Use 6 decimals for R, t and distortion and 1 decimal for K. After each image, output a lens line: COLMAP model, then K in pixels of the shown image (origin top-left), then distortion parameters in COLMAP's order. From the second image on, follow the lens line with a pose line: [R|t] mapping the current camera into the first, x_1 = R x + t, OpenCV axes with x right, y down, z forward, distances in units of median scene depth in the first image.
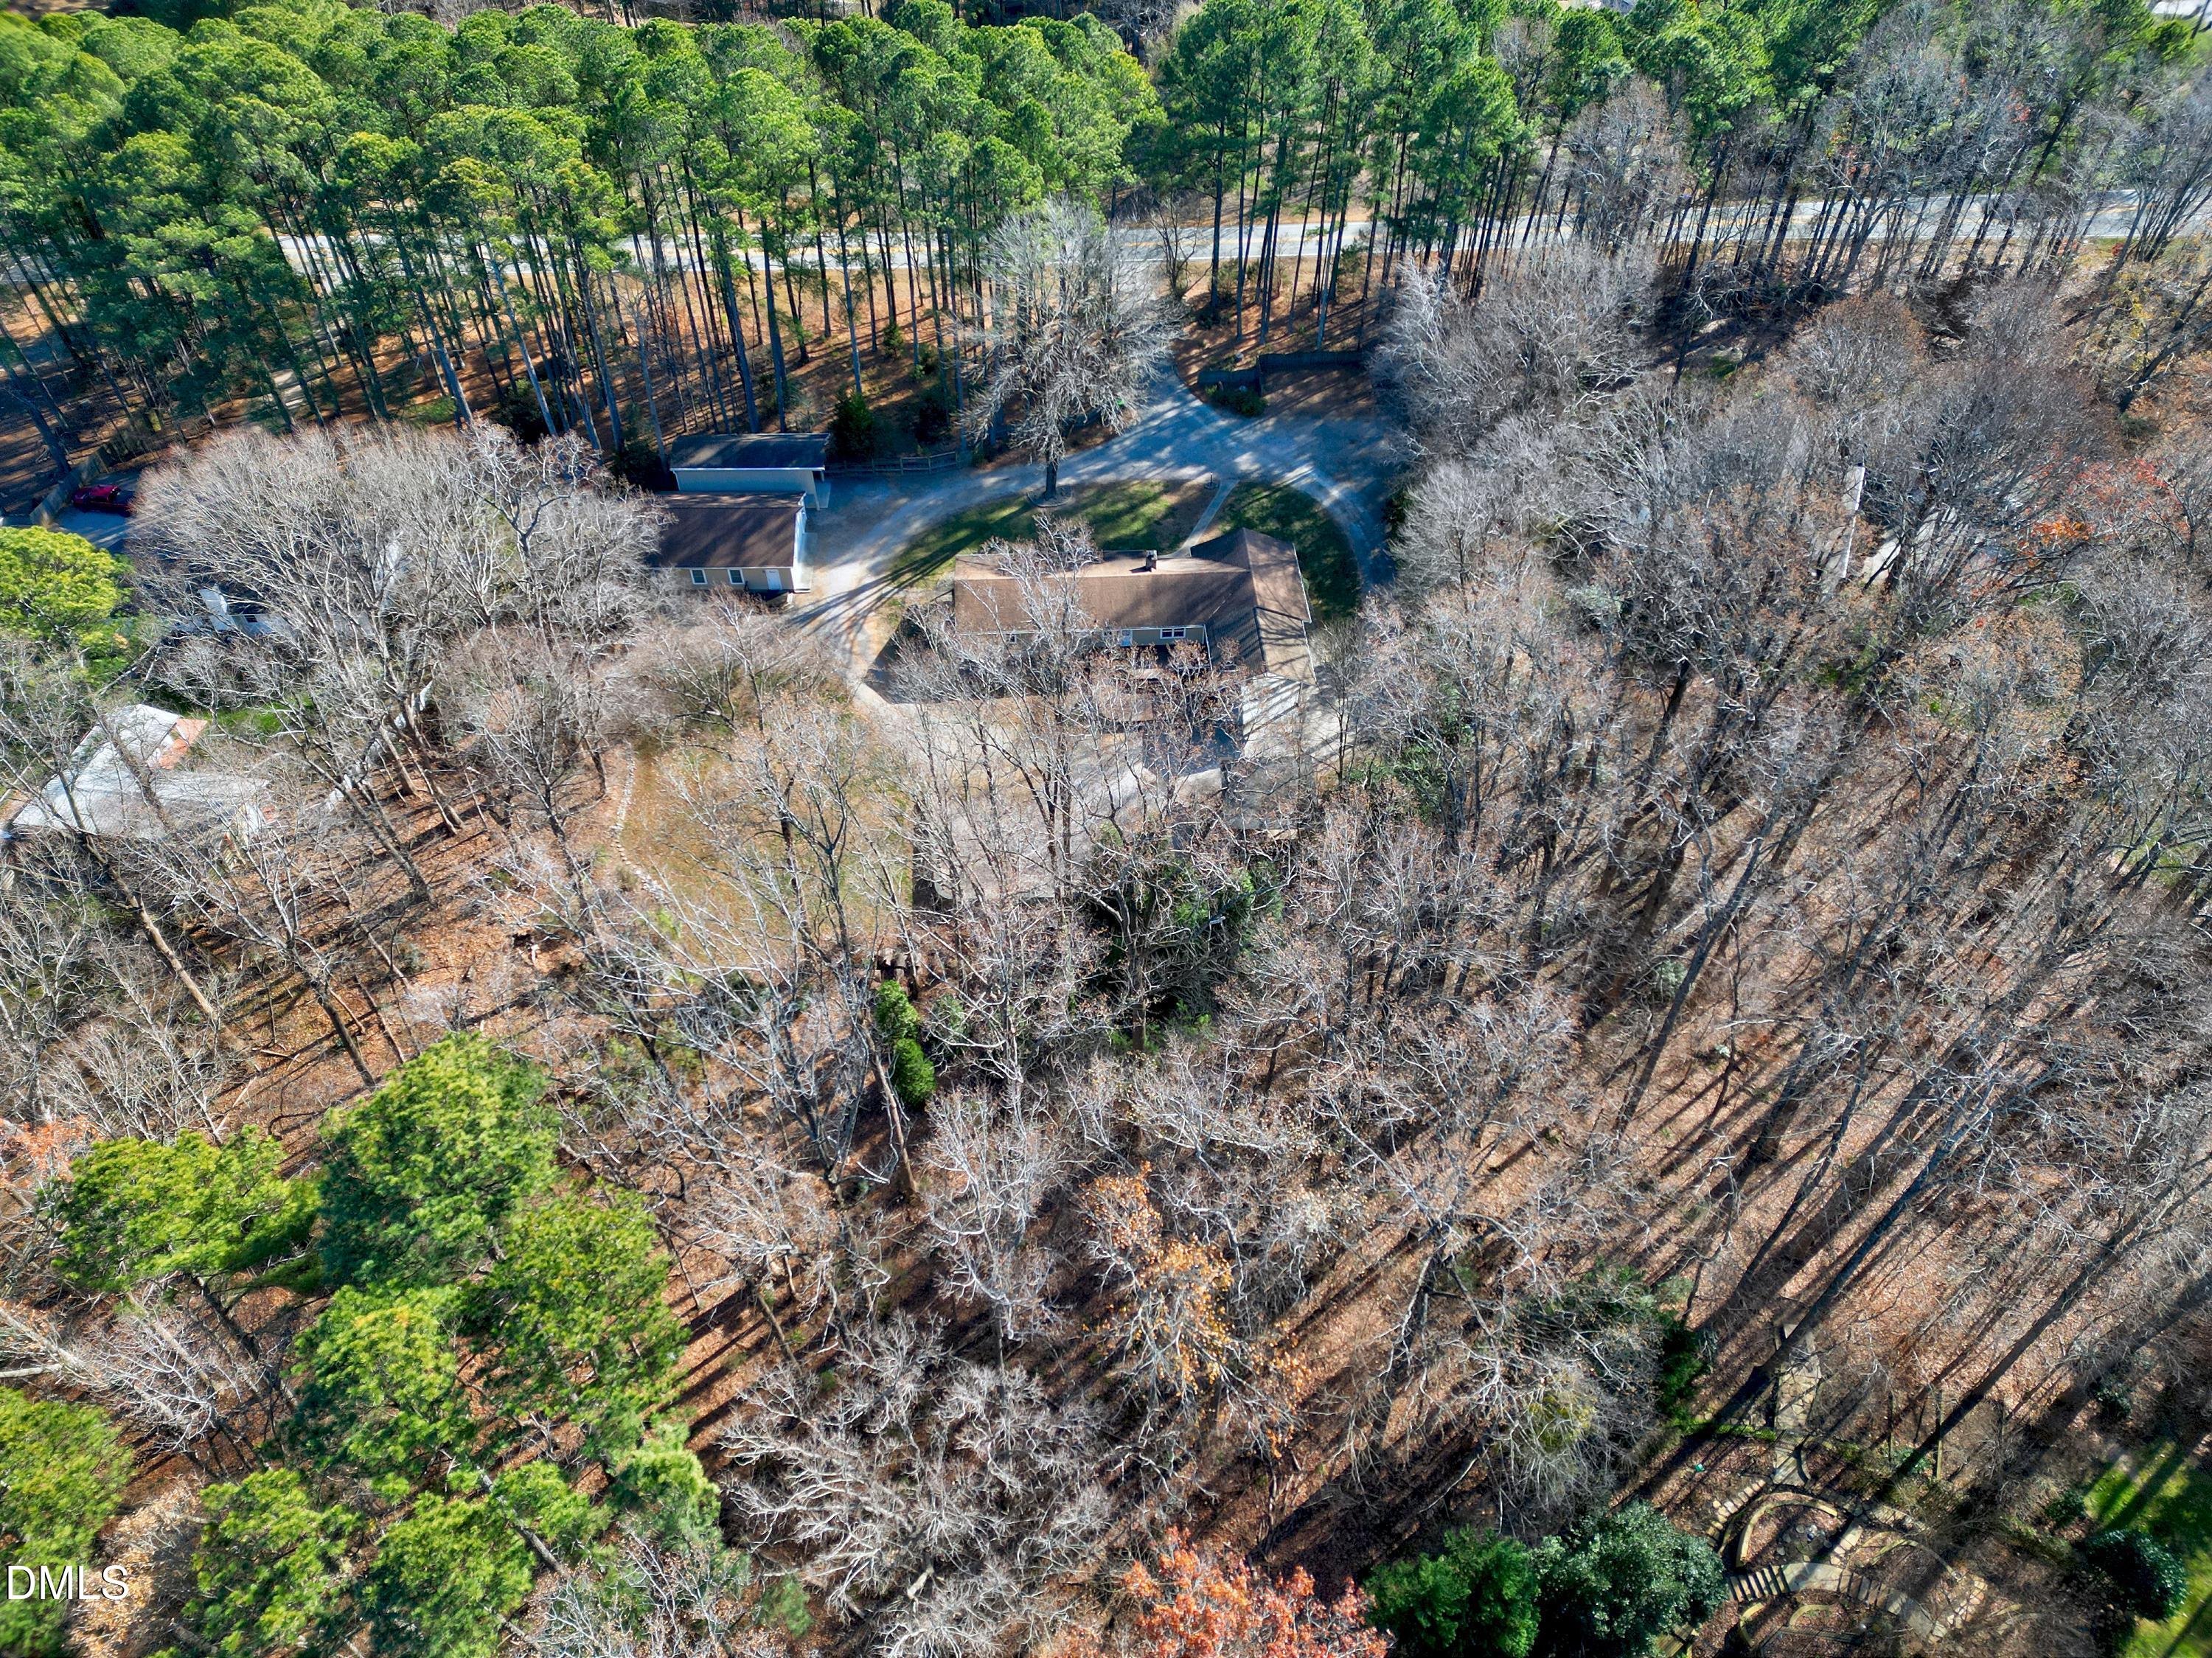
lens RADIAL K [[1541.1, 0, 1104.7], [0, 1541.1, 825.2], [0, 0, 1]] dist [0.042960, -0.016845]
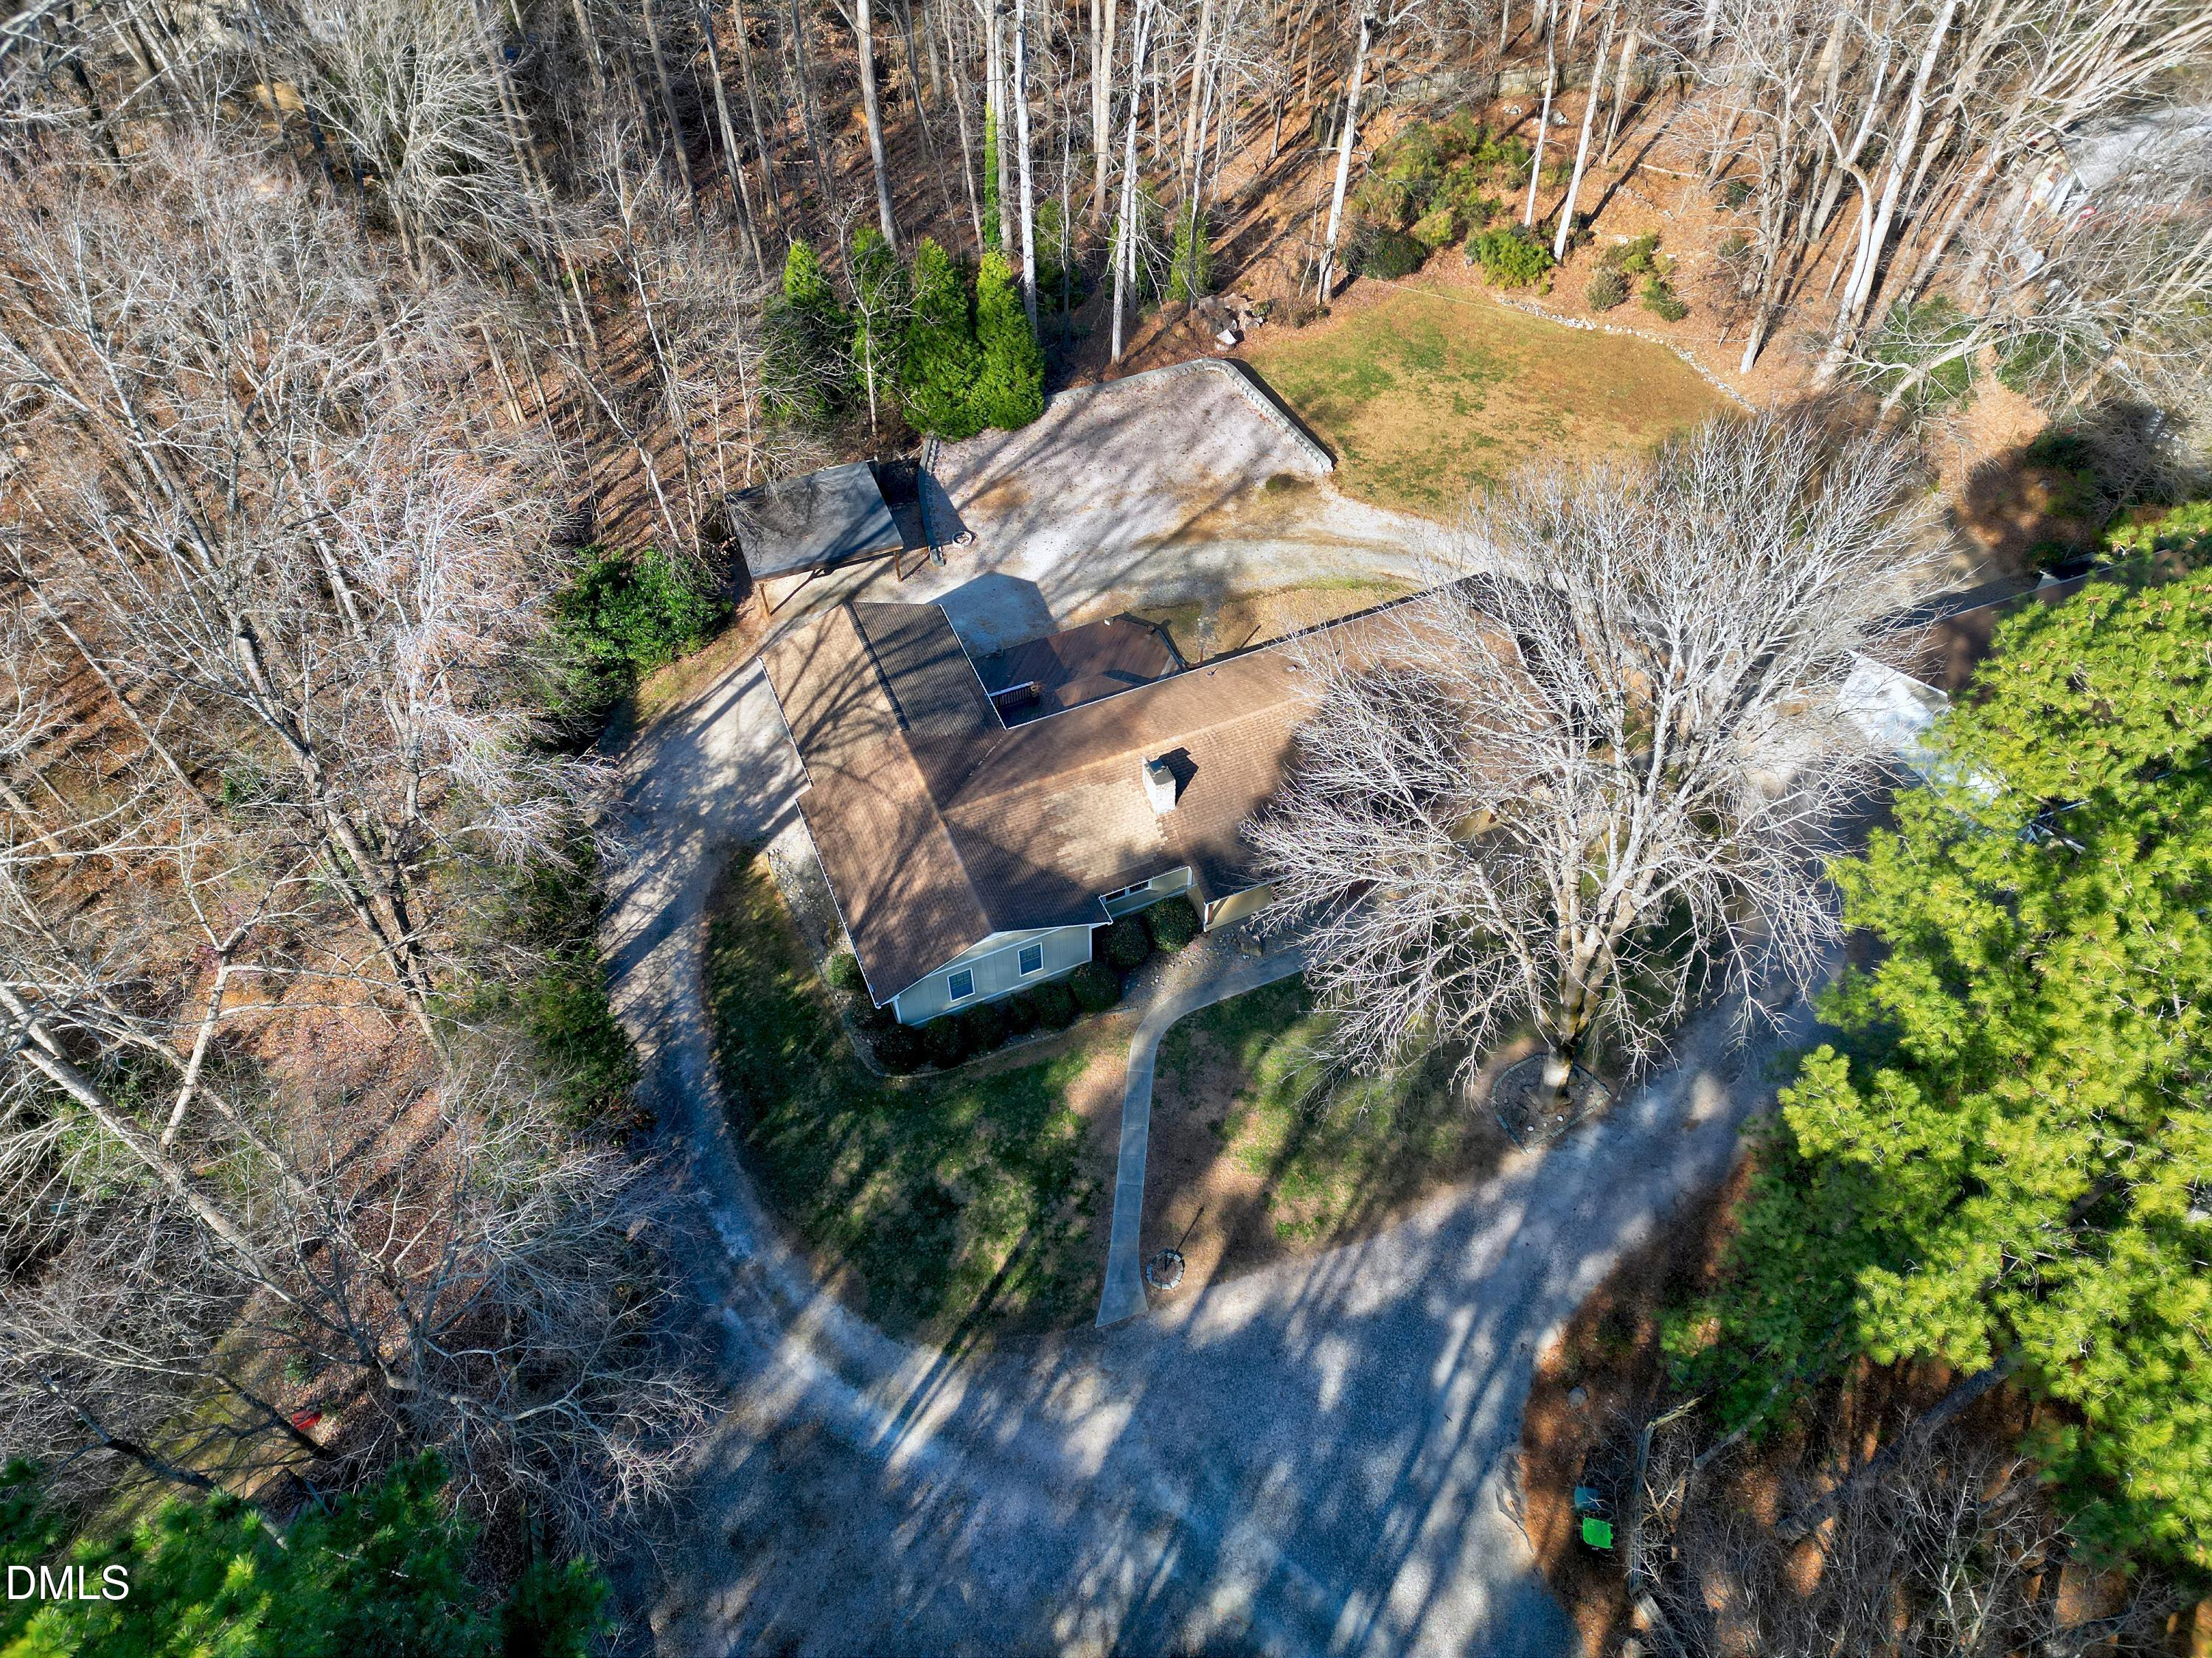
lens RADIAL K [[1541.1, 0, 1095.3], [0, 1541.1, 807.6], [0, 0, 1]] dist [0.042960, -0.016845]
pose [[-0.944374, 0.264388, -0.195592, 0.123803], [-0.234228, -0.123235, 0.964339, -0.552208], [0.230856, 0.956510, 0.178307, 0.846927]]
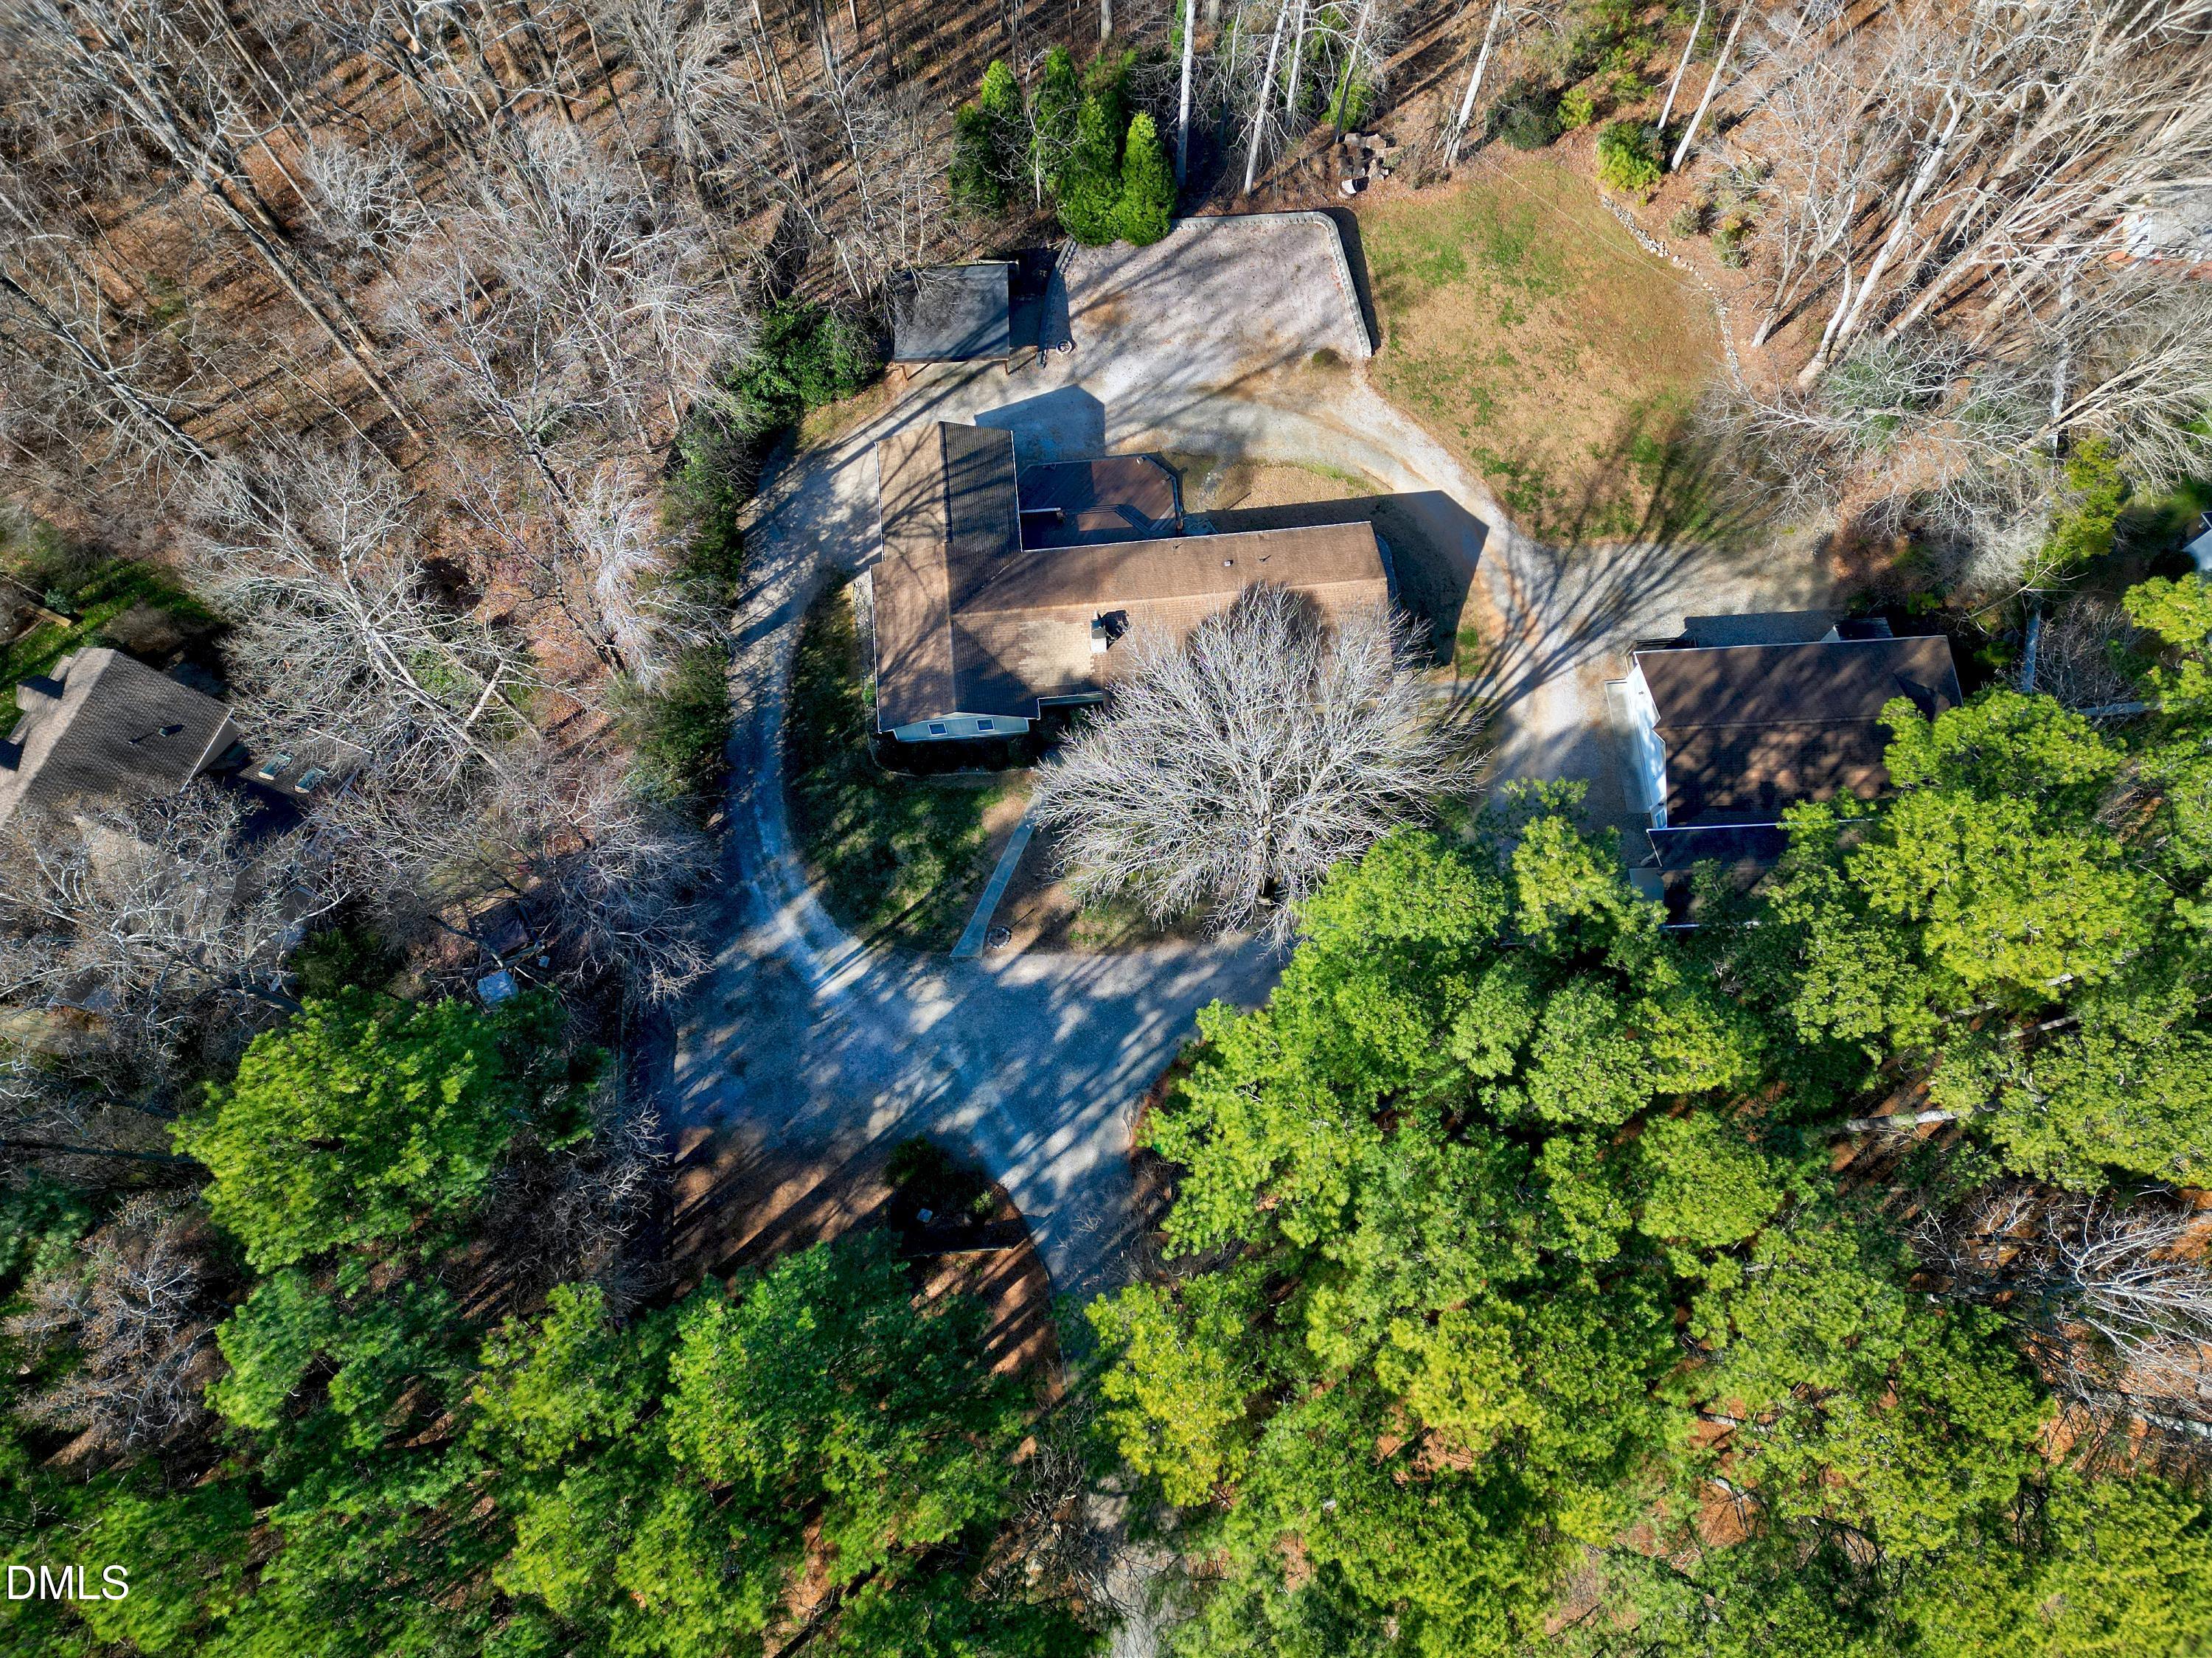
lens RADIAL K [[1541.1, 0, 1107.8], [0, 1541.1, 833.6], [0, 0, 1]] dist [0.042960, -0.016845]
pose [[-0.999567, 0.028045, 0.008931, 0.018263], [-0.006746, -0.513662, 0.857966, -0.721464], [0.028649, 0.857534, 0.513629, 0.672777]]
